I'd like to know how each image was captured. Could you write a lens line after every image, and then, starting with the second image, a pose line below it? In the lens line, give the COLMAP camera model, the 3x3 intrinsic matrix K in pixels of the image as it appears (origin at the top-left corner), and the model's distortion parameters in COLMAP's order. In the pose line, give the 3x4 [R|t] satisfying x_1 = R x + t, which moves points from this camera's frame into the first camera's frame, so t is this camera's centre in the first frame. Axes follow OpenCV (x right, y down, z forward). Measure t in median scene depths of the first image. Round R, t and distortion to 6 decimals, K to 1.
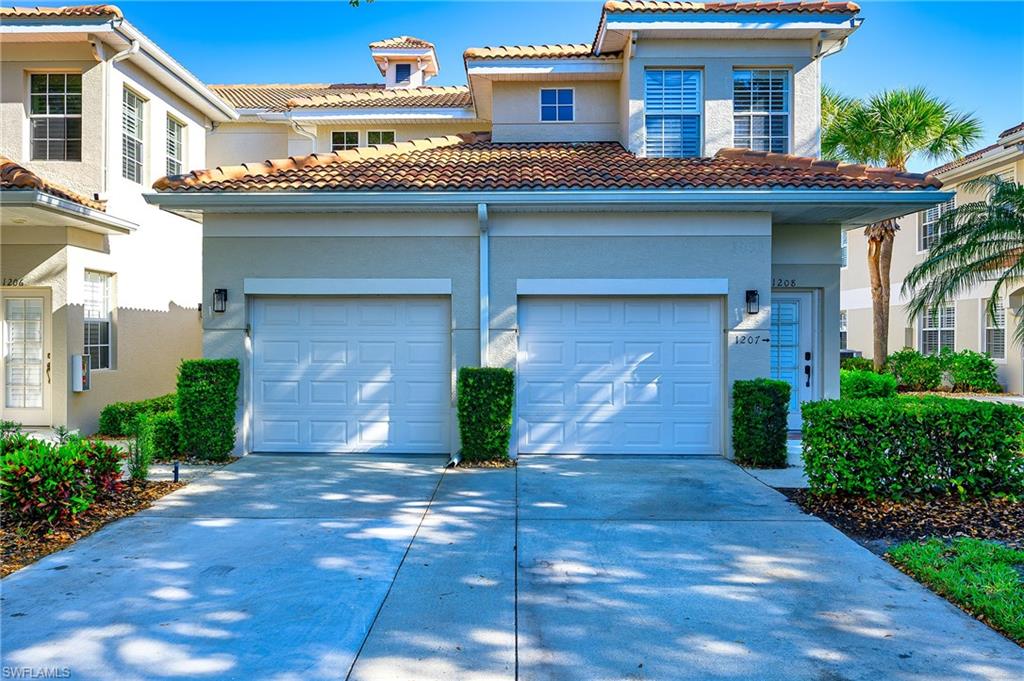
lens RADIAL K [[686.3, 0, 505.3], [0, 686.3, 341.2], [0, 0, 1]] dist [0.001676, -0.002940]
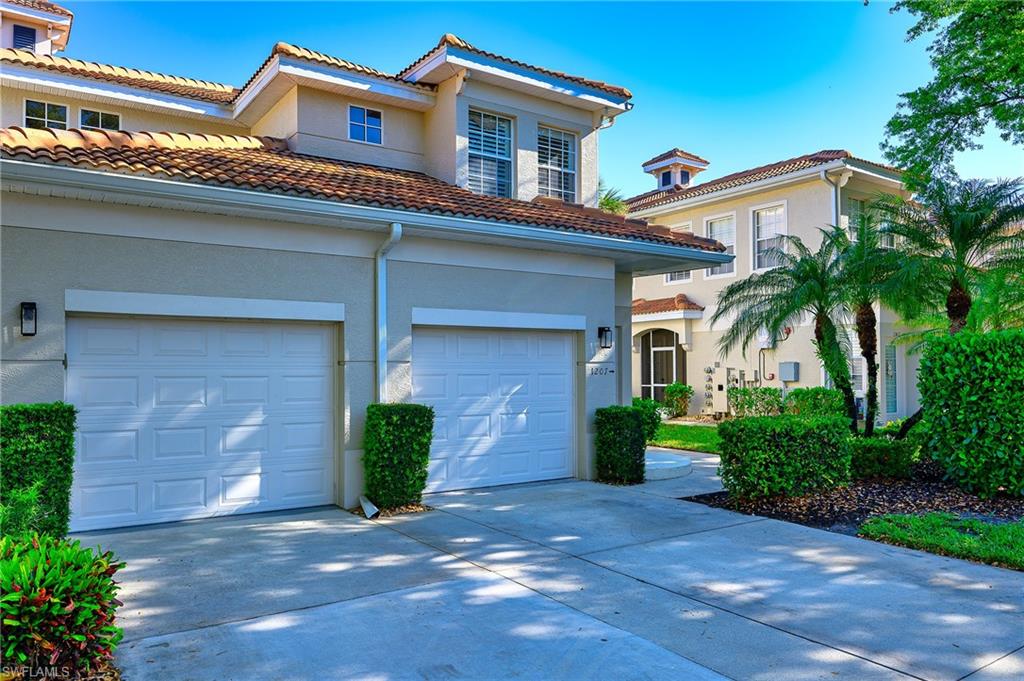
lens RADIAL K [[686.3, 0, 491.3], [0, 686.3, 362.8], [0, 0, 1]] dist [0.001676, -0.002940]
pose [[0.834259, 0.000988, 0.551371, -0.406226], [0.009740, 0.999816, -0.016528, 0.000969], [-0.551286, 0.019159, 0.834096, 0.165017]]
